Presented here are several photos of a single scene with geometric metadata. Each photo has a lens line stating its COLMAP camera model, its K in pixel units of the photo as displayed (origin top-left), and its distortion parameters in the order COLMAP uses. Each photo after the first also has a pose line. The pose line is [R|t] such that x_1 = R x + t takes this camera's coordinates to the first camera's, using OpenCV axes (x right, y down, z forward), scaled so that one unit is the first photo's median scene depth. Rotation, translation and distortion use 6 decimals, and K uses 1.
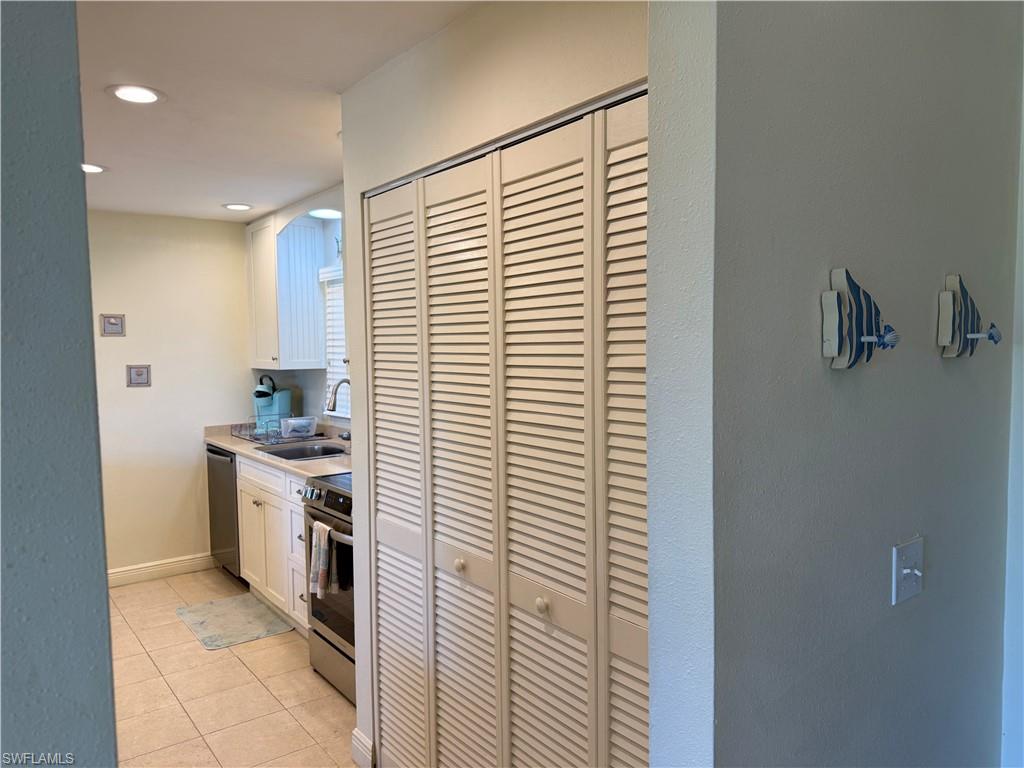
lens RADIAL K [[713.6, 0, 507.5], [0, 713.6, 391.2], [0, 0, 1]] dist [0.088595, -0.160134]
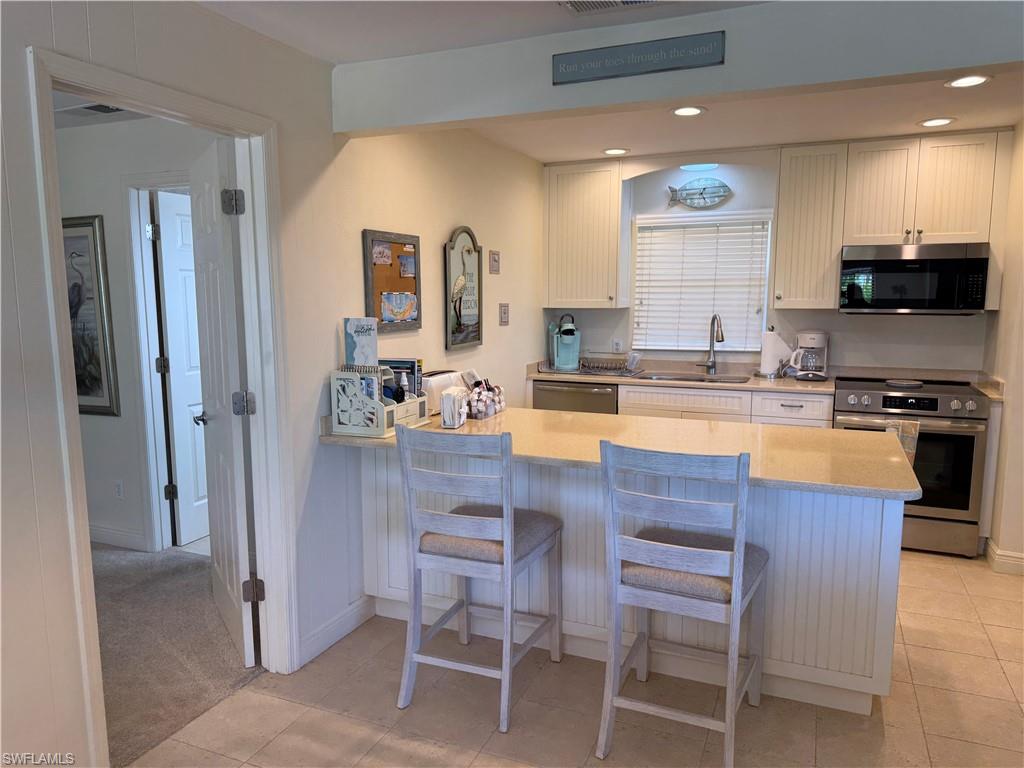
lens RADIAL K [[713.6, 0, 507.5], [0, 713.6, 391.2], [0, 0, 1]] dist [0.088595, -0.160134]
pose [[0.877794, -0.054469, 0.475931, -0.982373], [0.019821, 0.996794, 0.077522, 0.008132], [-0.478627, -0.058615, 0.876059, 0.126808]]
